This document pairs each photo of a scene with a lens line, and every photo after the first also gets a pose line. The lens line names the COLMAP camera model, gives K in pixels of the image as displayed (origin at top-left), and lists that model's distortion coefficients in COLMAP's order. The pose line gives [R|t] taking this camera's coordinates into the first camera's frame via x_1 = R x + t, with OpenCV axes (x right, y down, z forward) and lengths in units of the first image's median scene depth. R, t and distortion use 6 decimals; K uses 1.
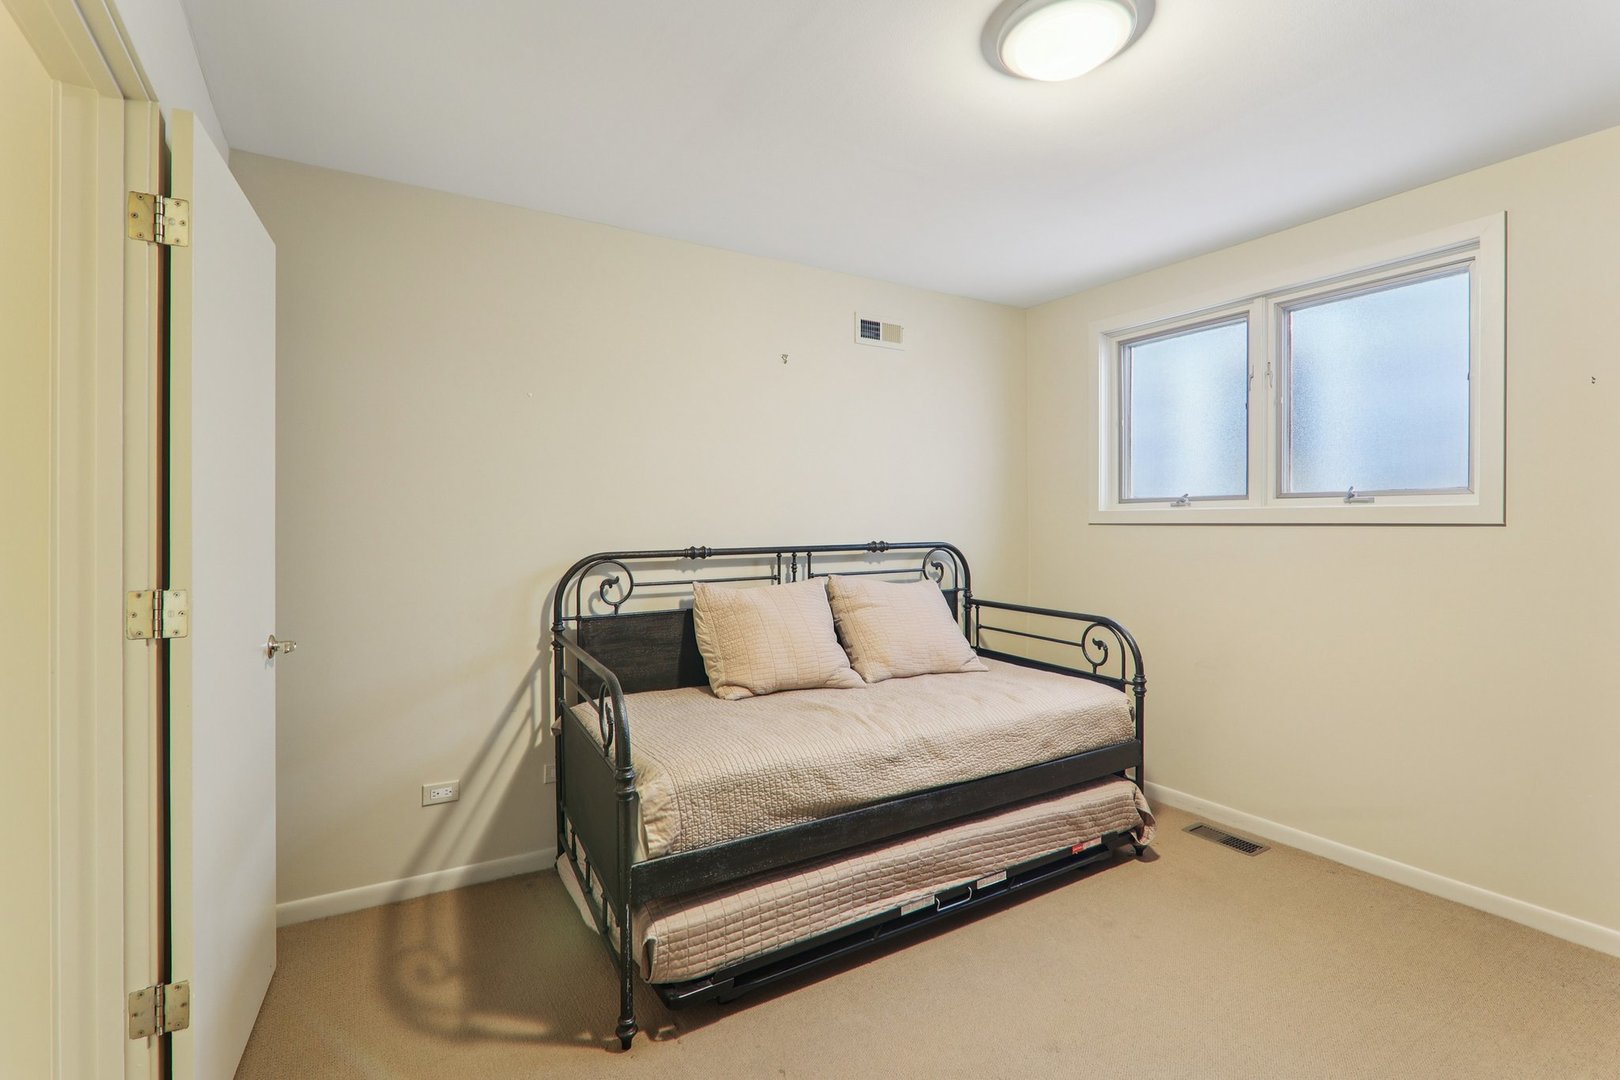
lens RADIAL K [[749.5, 0, 809.3], [0, 749.5, 528.8], [0, 0, 1]] dist [-0.013679, 0.002329]
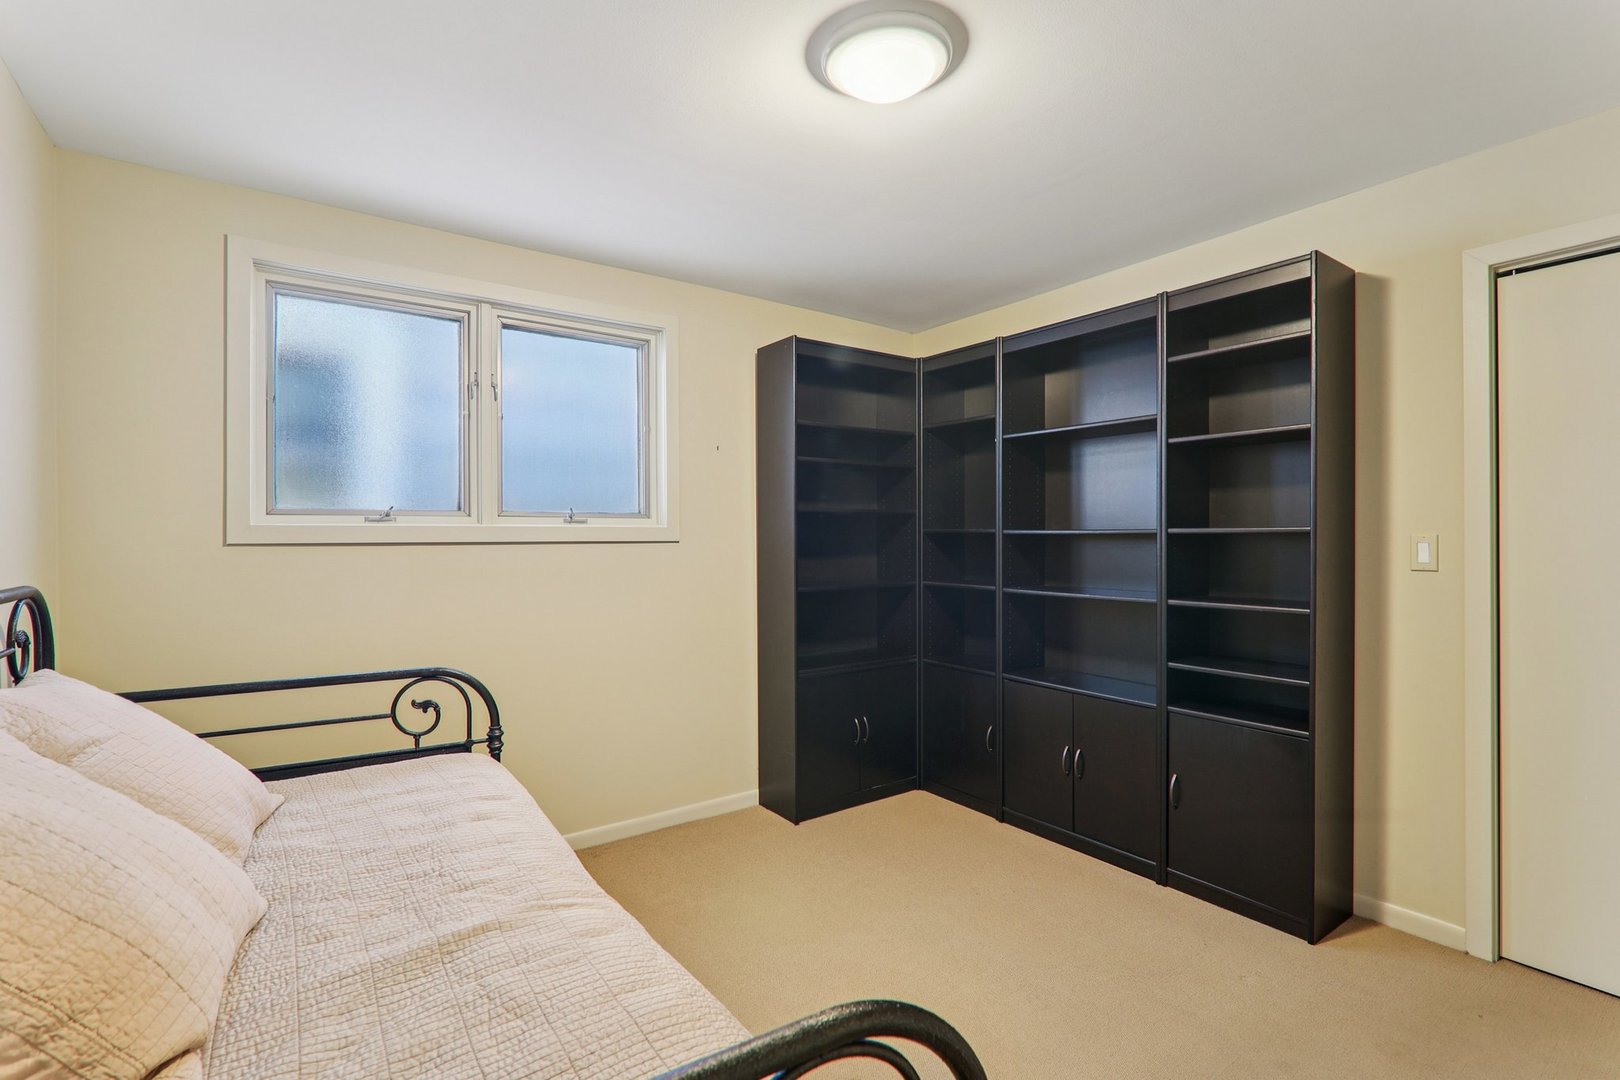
lens RADIAL K [[749.5, 0, 822.5], [0, 749.5, 542.4], [0, 0, 1]] dist [-0.013679, 0.002329]
pose [[-0.087938, -0.004207, 0.996117, -0.382332], [0.013788, 0.999890, 0.005440, -0.006142], [-0.996030, 0.014213, -0.087871, 0.669266]]
